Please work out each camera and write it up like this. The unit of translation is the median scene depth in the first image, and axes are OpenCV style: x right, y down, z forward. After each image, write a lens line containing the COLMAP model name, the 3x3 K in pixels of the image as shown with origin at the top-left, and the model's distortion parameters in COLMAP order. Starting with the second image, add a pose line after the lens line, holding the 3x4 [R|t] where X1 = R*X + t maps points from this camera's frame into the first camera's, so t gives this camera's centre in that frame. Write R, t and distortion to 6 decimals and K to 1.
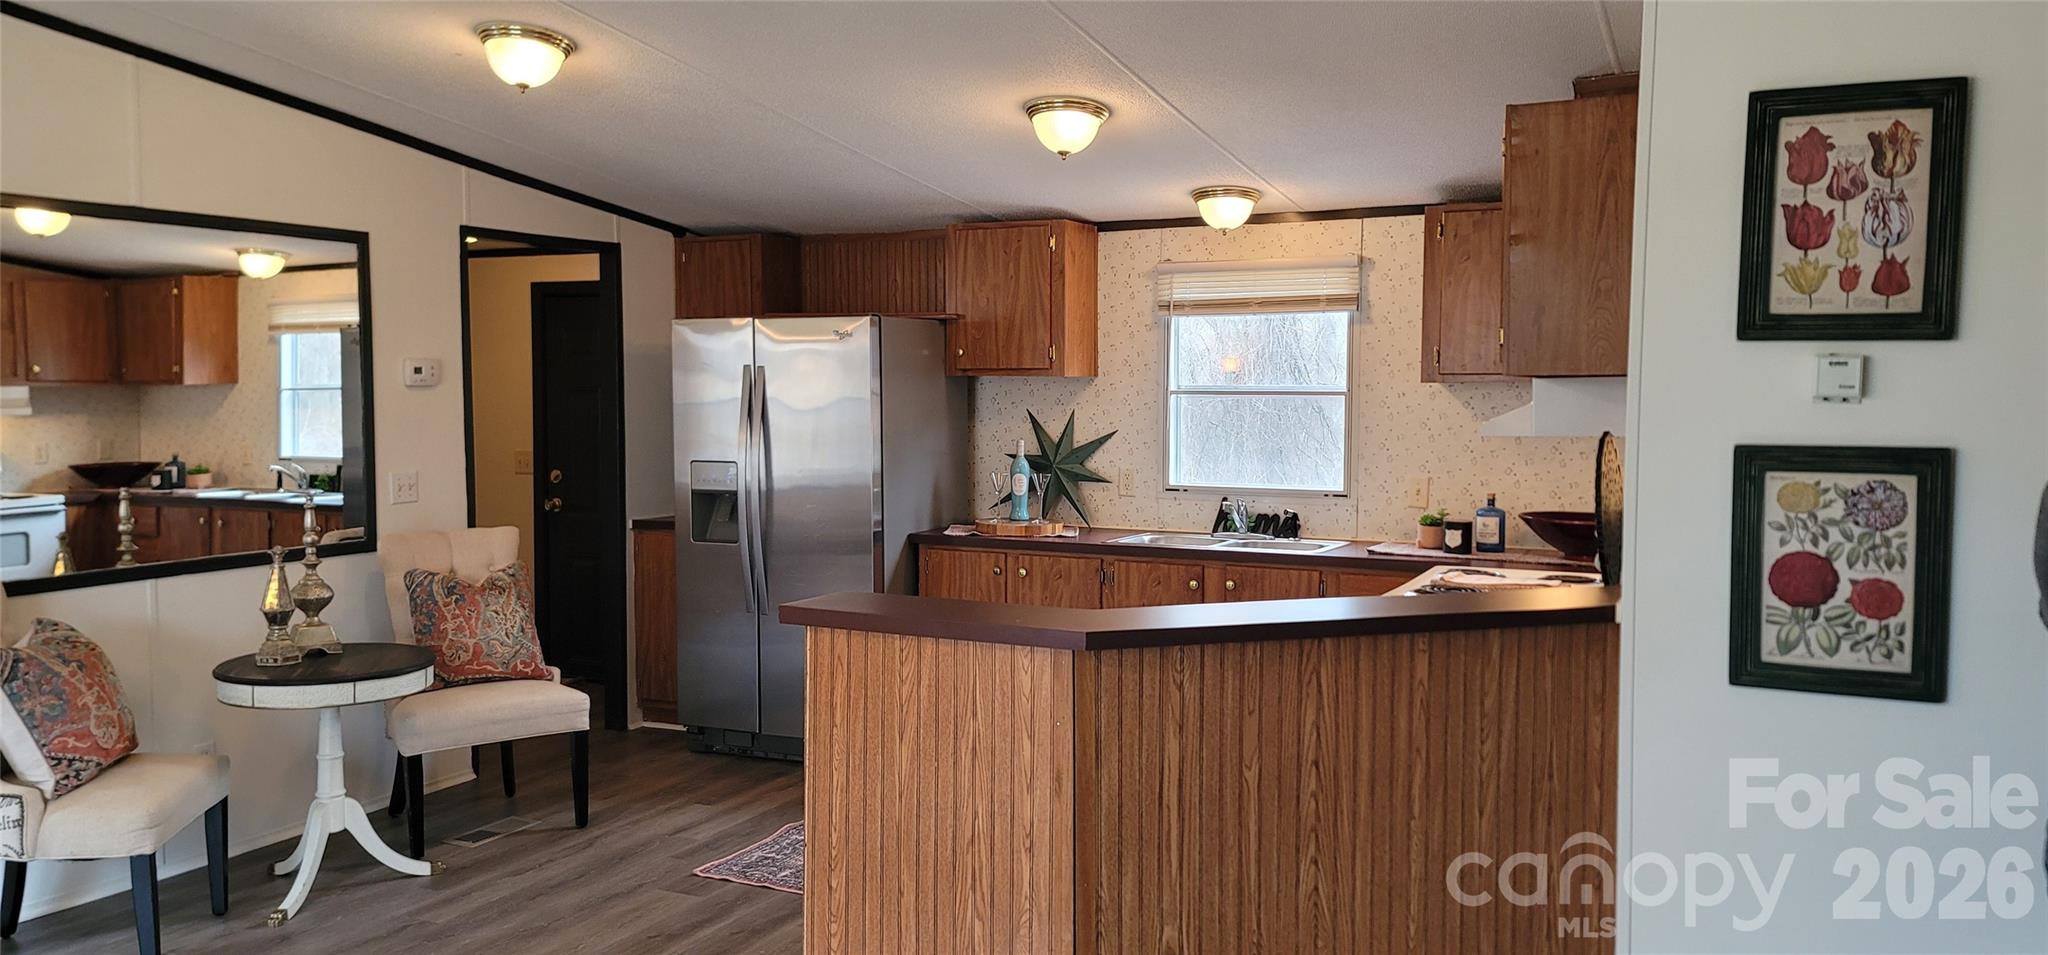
lens RADIAL K [[1493.3, 0, 1039.5], [0, 1493.3, 468.5], [0, 0, 1]] dist [0.077845, -0.045784]
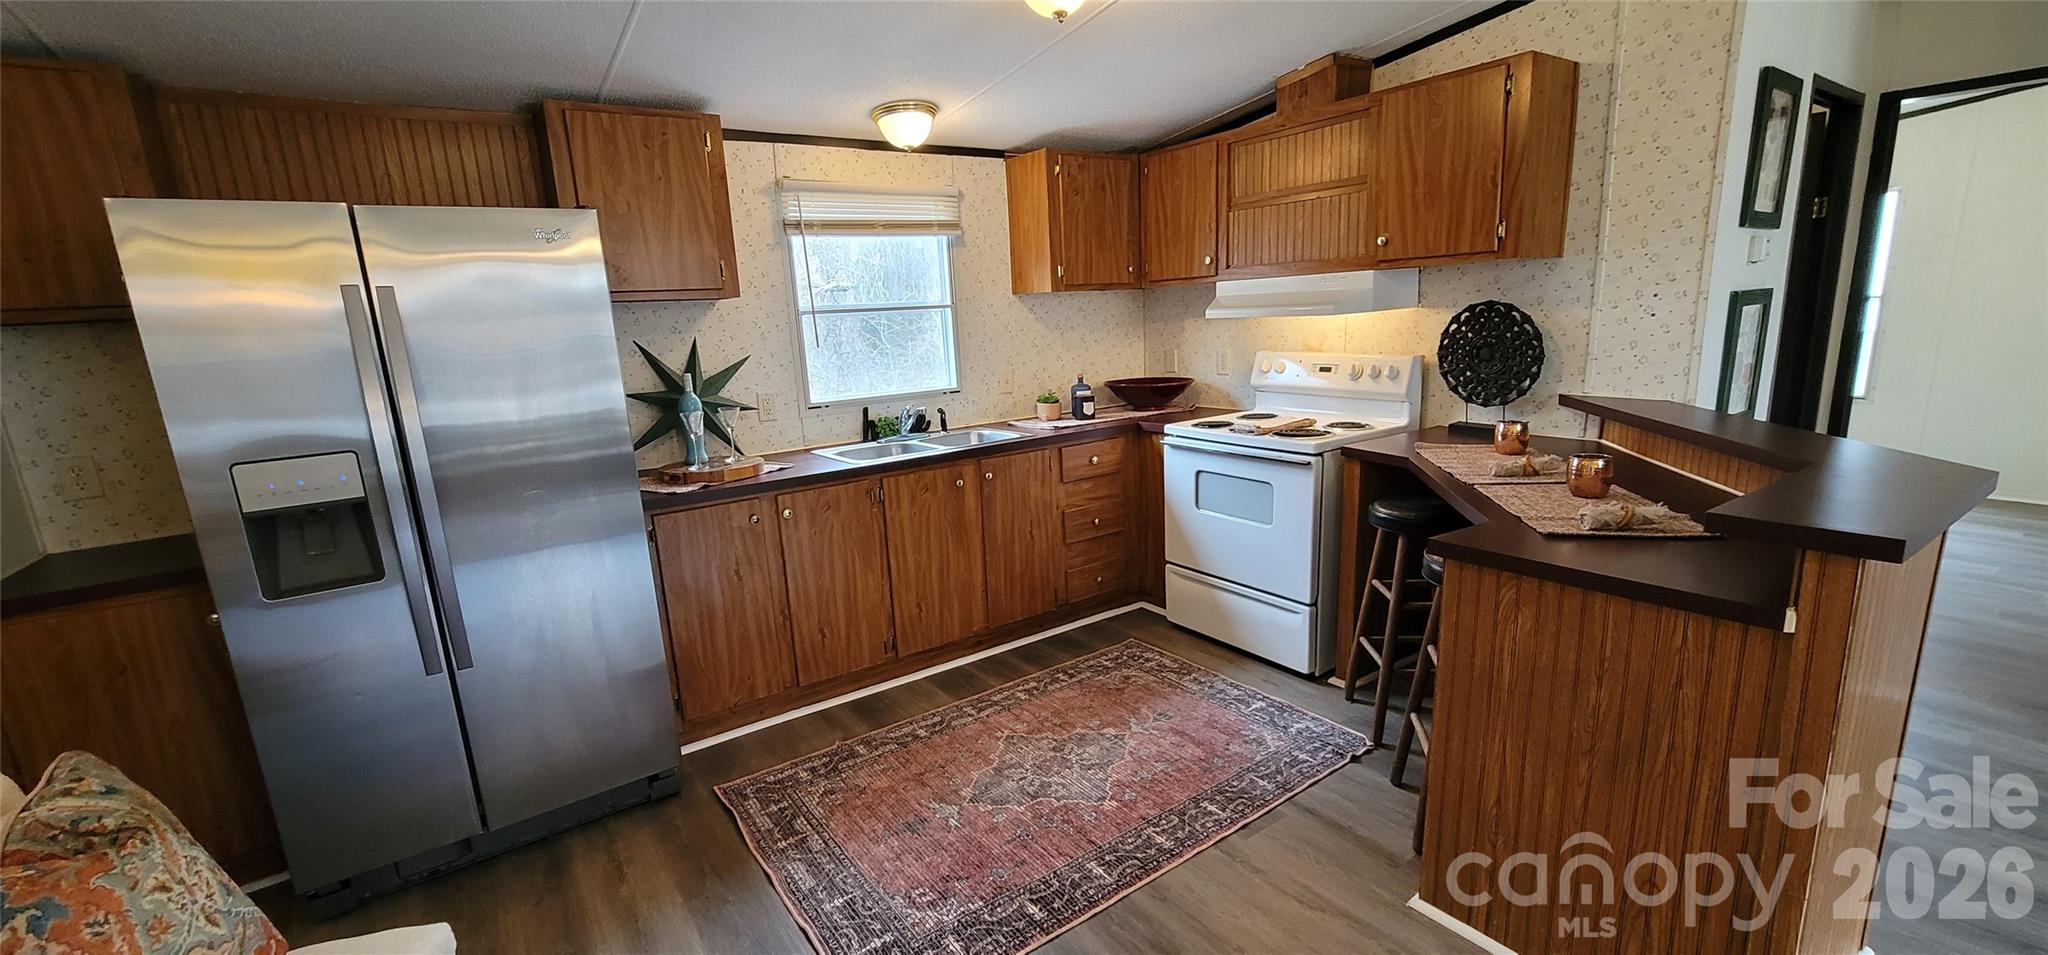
lens RADIAL K [[838.6, 0, 1025.6], [0, 838.6, 491.2], [0, 0, 1]] dist [-0.007935, 0.002123]
pose [[0.479379, -0.211953, 0.851629, -0.405404], [0.098697, 0.977262, 0.187664, -0.027502], [-0.872041, -0.005909, 0.489398, 0.669094]]
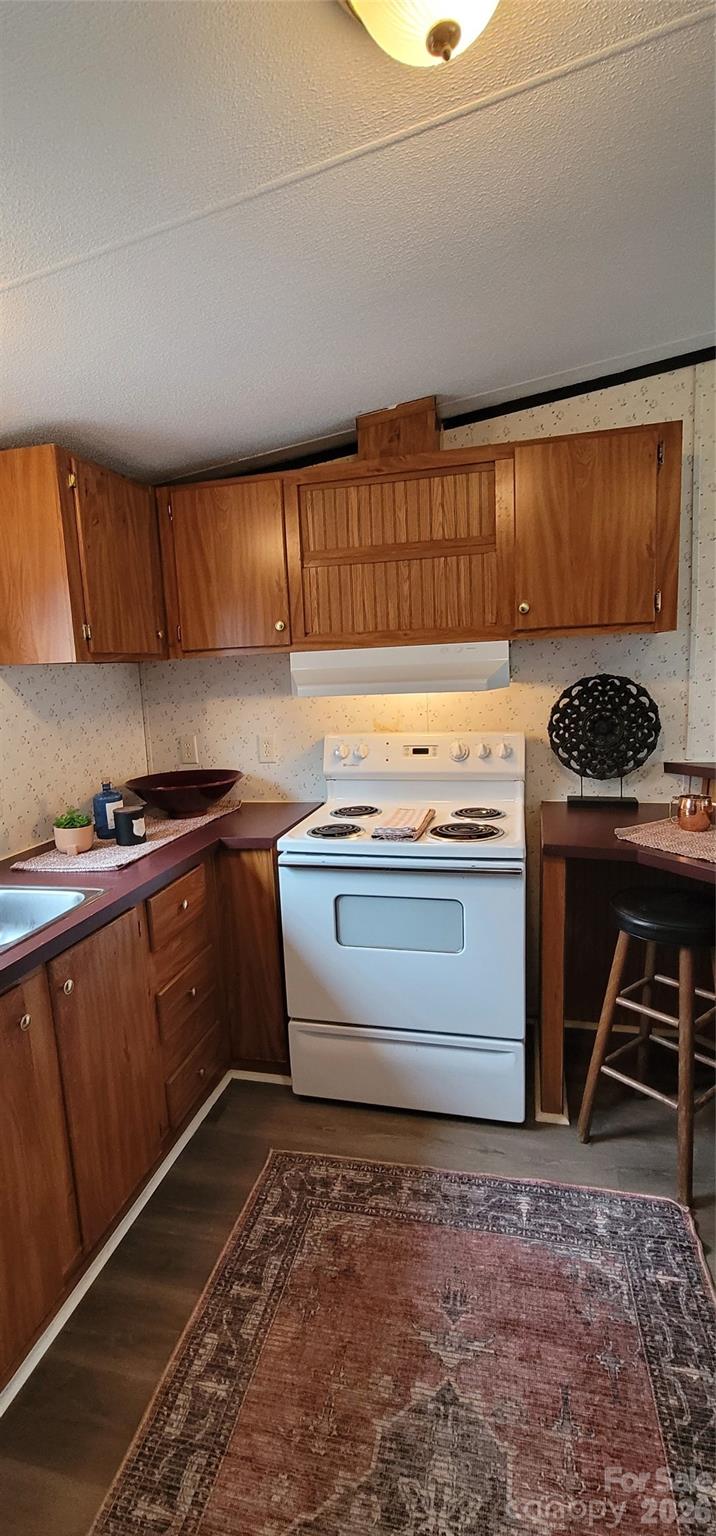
lens RADIAL K [[677.0, 0, 351.0], [0, 677.0, 769.0], [0, 0, 1]] dist [0.002035, 0.000063]
pose [[-0.212055, -0.141399, 0.966974, -0.157245], [0.099846, 0.981164, 0.165370, -0.045881], [-0.972144, 0.131616, -0.193943, 0.934205]]
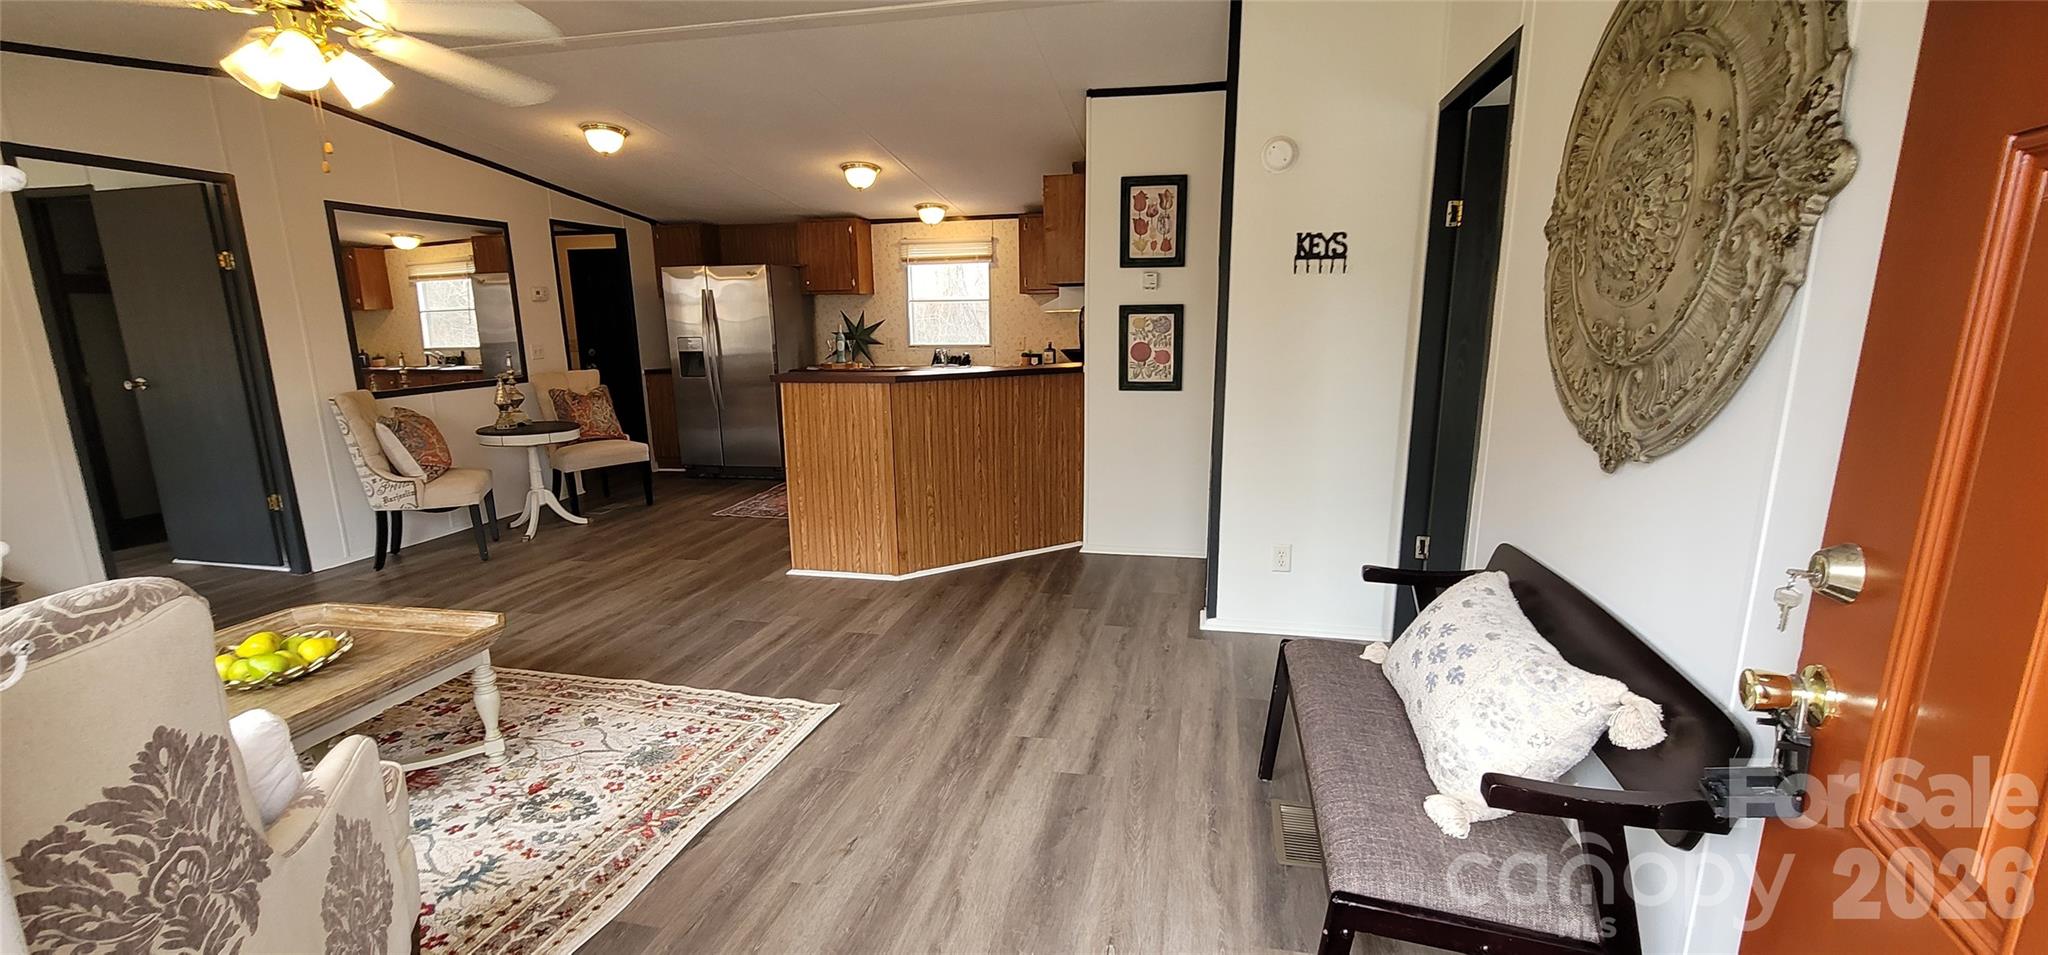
lens RADIAL K [[838.6, 0, 1025.8], [0, 838.6, 491.6], [0, 0, 1]] dist [-0.007935, 0.002123]
pose [[0.970957, -0.062087, 0.231056, -0.053052], [0.026721, 0.987841, 0.153154, 0.046145], [-0.237755, -0.142531, 0.960811, -0.284630]]
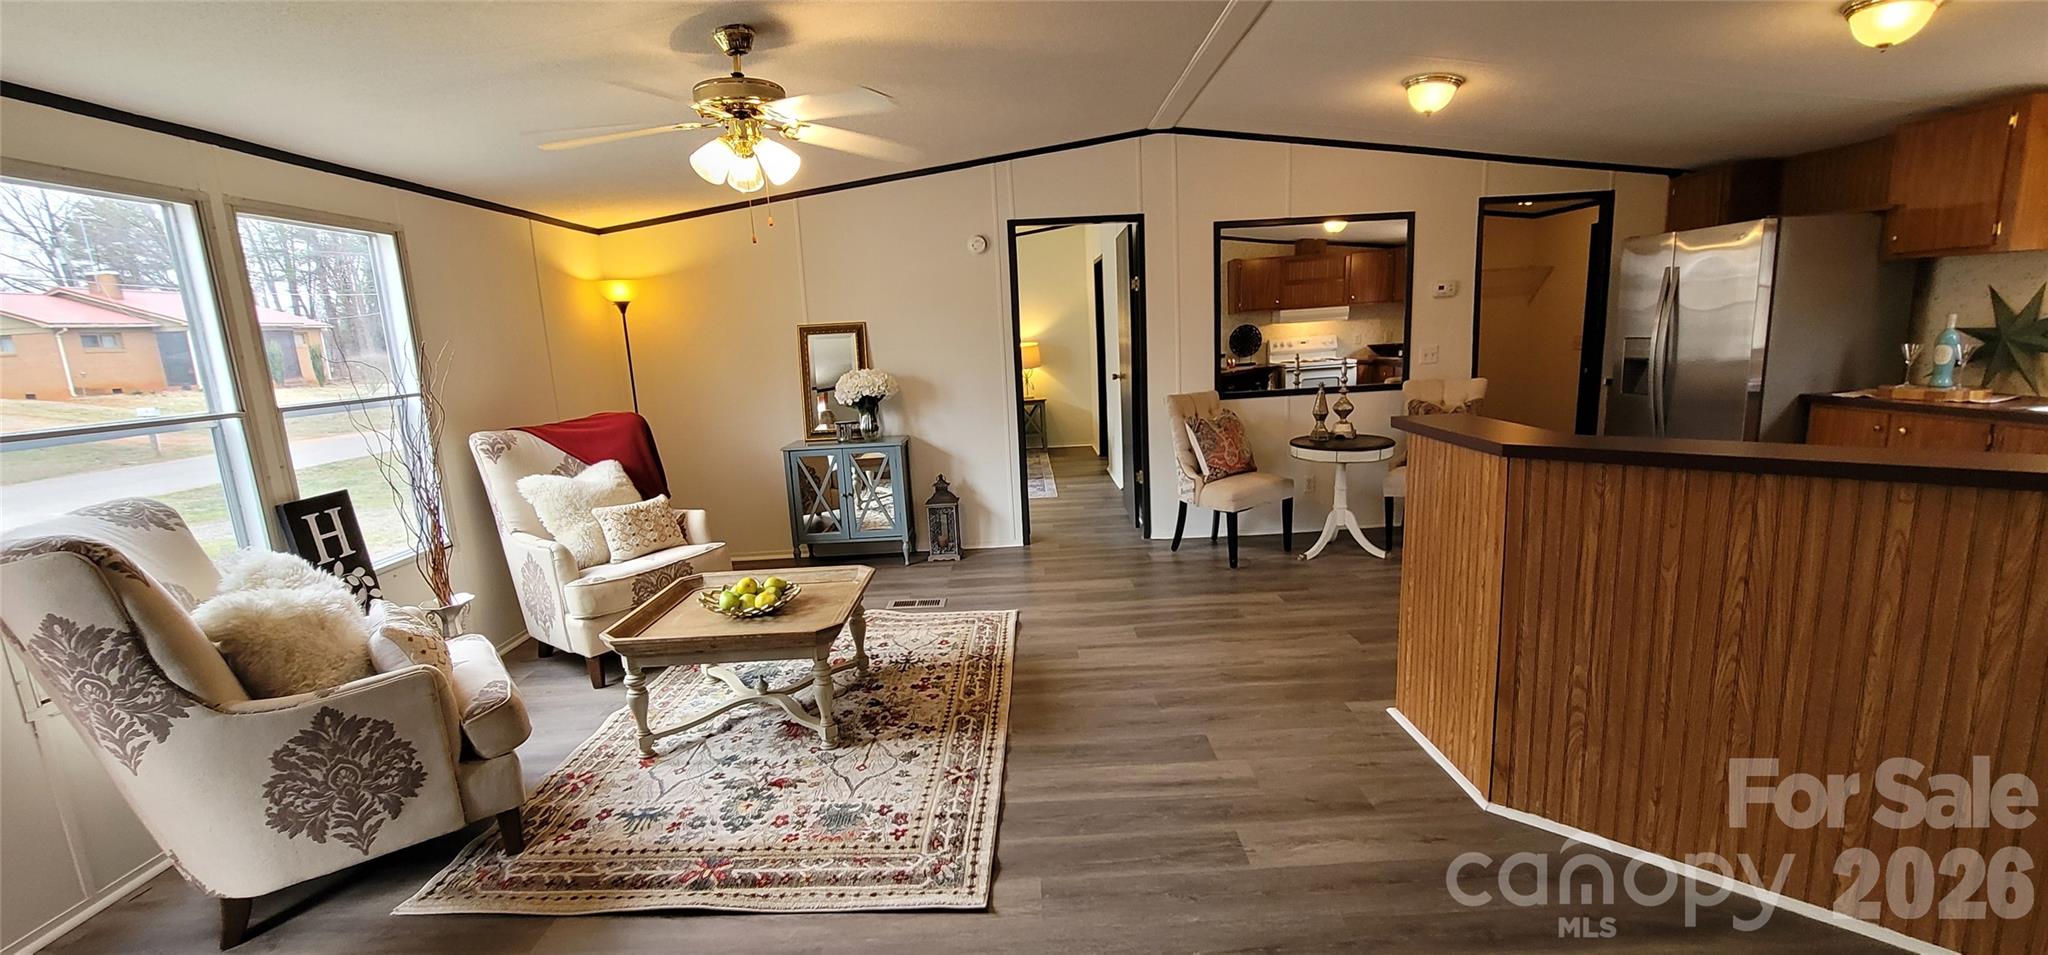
lens RADIAL K [[838.6, 0, 1027.2], [0, 838.6, 488.9], [0, 0, 1]] dist [-0.007935, 0.002123]
pose [[0.450623, 0.140984, -0.881512, 0.275983], [0.000055, 0.987446, 0.157955, 0.013021], [0.892714, -0.071227, 0.444958, 0.120245]]
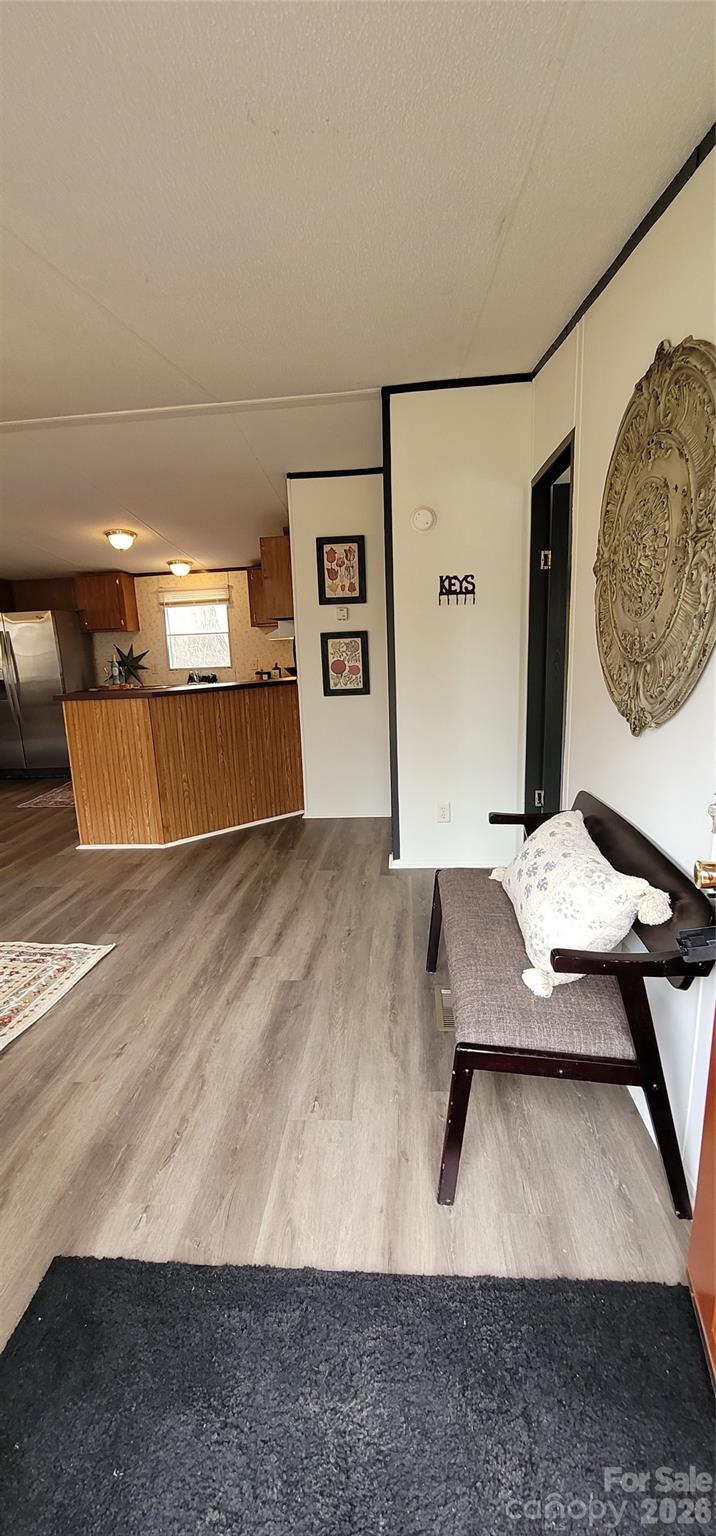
lens RADIAL K [[629.0, 0, 344.0], [0, 629.0, 773.6], [0, 0, 1]] dist [-0.007935, 0.002123]
pose [[0.935170, -0.115426, 0.334864, -0.032658], [0.065513, 0.985467, 0.156726, 0.049146], [-0.348088, -0.124627, 0.929141, -0.297696]]
